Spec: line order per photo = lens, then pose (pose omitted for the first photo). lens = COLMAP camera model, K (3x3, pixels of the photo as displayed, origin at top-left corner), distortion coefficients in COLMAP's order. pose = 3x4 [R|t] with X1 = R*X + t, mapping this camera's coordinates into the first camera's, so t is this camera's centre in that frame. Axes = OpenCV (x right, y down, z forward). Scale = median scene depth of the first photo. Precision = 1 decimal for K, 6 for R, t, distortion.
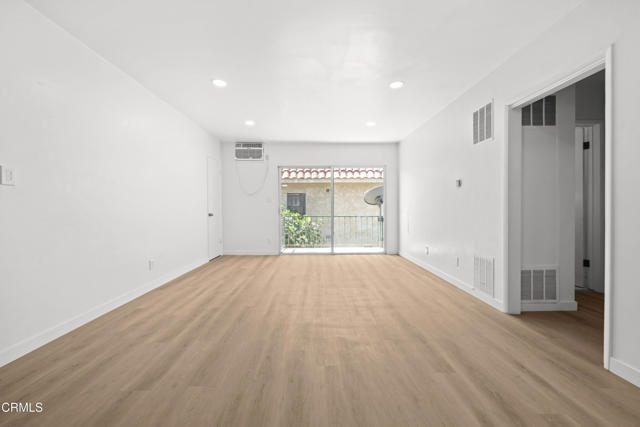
lens RADIAL K [[255.5, 0, 320.6], [0, 255.5, 213.2], [0, 0, 1]] dist [0.001461, 0.000249]
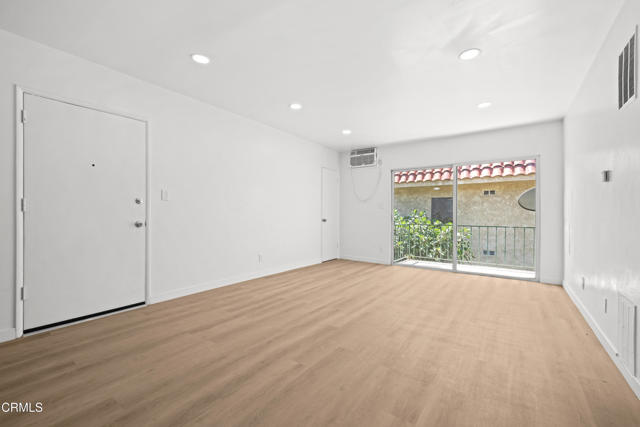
lens RADIAL K [[275.1, 0, 319.6], [0, 275.1, 216.5], [0, 0, 1]] dist [0.001073, 0.000065]
pose [[0.795831, 0.012425, -0.605391, 0.391696], [-0.020353, 0.999773, -0.006236, -0.003143], [0.605176, 0.017285, 0.795904, 0.067673]]
